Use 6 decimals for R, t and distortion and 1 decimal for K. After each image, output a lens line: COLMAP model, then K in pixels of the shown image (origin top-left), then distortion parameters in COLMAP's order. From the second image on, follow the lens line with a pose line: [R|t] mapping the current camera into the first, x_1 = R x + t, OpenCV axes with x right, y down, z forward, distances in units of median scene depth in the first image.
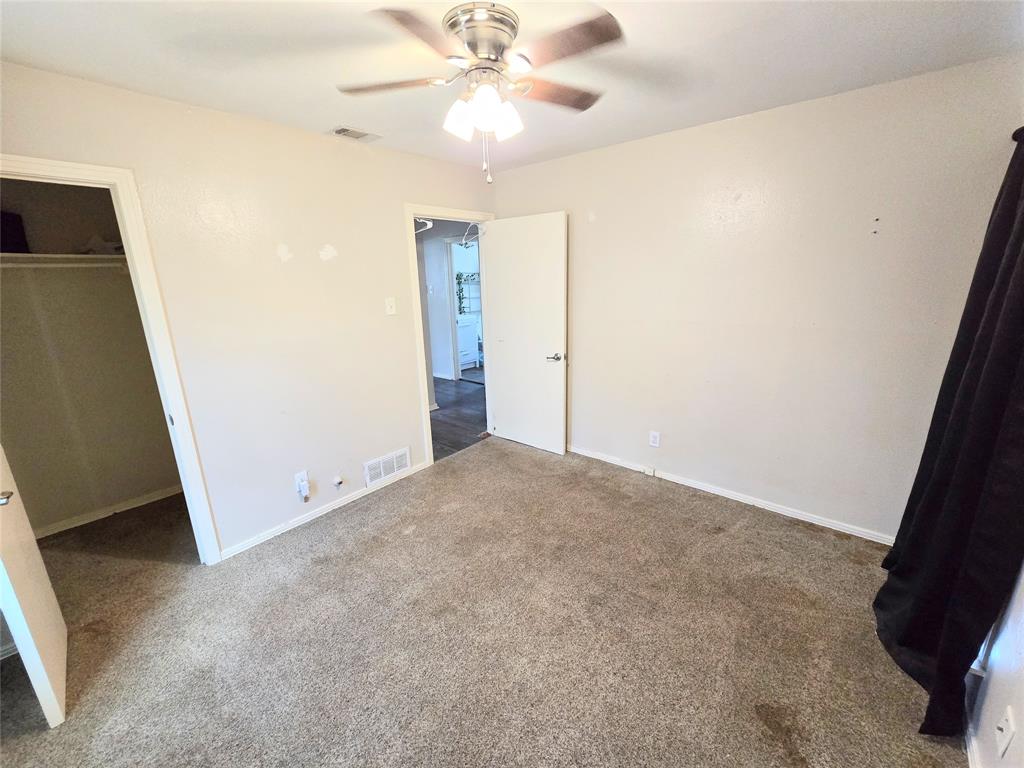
lens RADIAL K [[420.6, 0, 511.6], [0, 420.6, 380.8], [0, 0, 1]] dist [-0.001163, 0.000394]
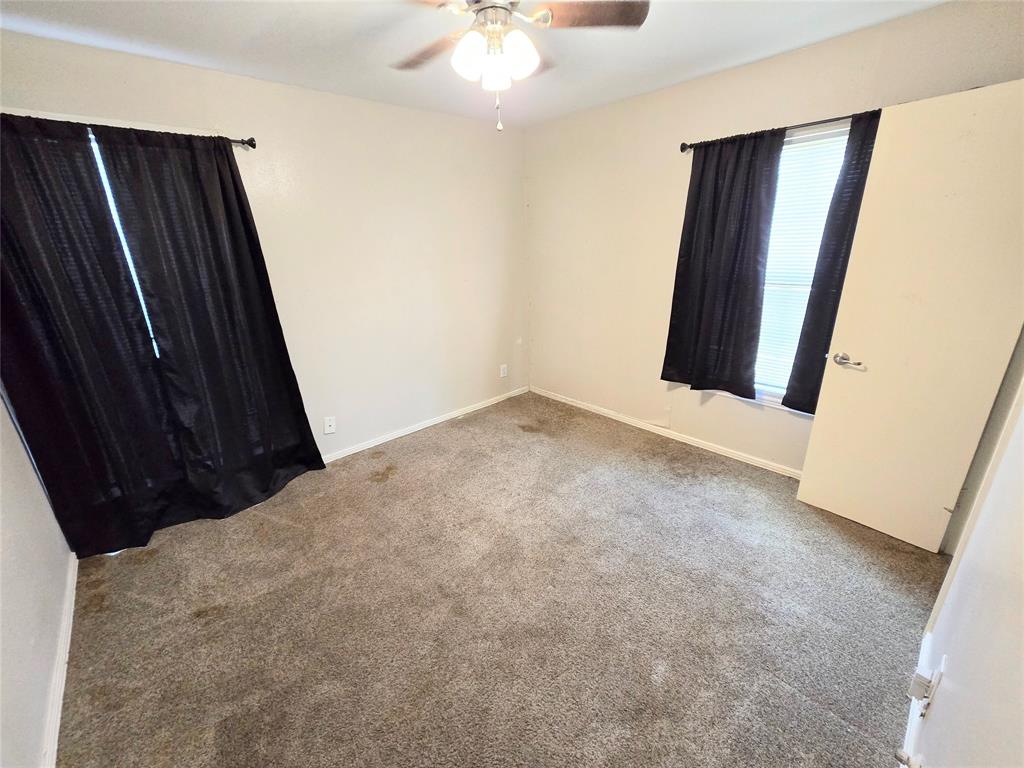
lens RADIAL K [[420.6, 0, 511.6], [0, 420.6, 380.8], [0, 0, 1]] dist [-0.001163, 0.000394]
pose [[-0.990703, 0.015820, 0.135122, -0.171377], [0.087516, 0.834539, 0.543953, -0.417608], [-0.104159, 0.550721, -0.828165, 1.727962]]
